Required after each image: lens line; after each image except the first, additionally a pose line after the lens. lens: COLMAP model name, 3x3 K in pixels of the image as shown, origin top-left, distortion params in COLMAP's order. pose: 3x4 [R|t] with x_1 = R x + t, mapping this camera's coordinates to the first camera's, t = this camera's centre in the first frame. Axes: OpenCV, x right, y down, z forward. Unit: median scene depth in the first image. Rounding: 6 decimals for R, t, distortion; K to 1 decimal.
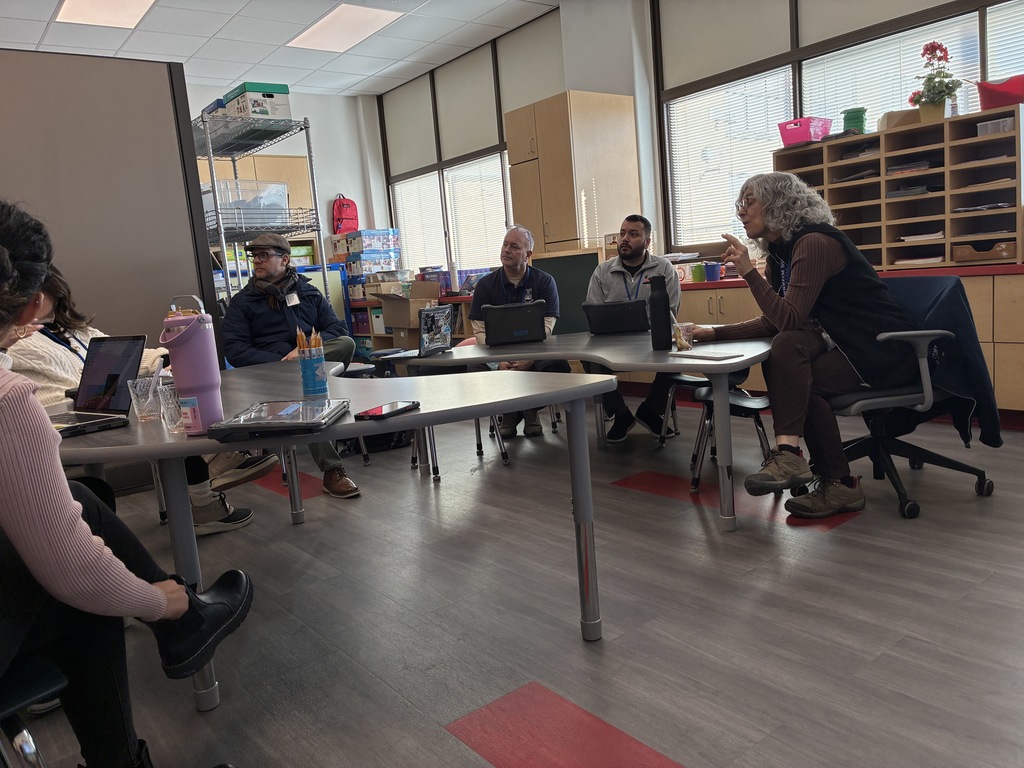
lens RADIAL K [[768.0, 0, 517.0], [0, 768.0, 380.2], [0, 0, 1]] dist [0.070257, -0.104260]
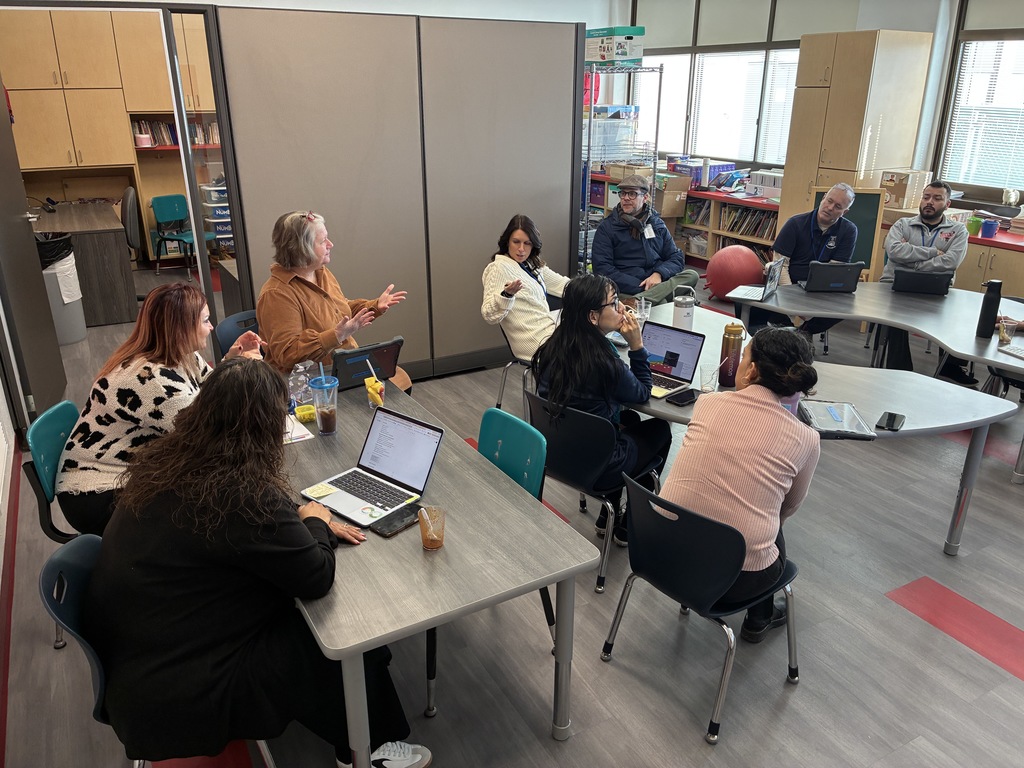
lens RADIAL K [[773.4, 0, 512.0], [0, 773.4, 384.0], [0, 0, 1]] dist [0.000726, -0.007225]
pose [[0.983277, 0.137478, -0.119441, -0.286560], [-0.105548, 0.964661, 0.241432, -0.129088], [0.148411, -0.224788, 0.963039, -0.260941]]
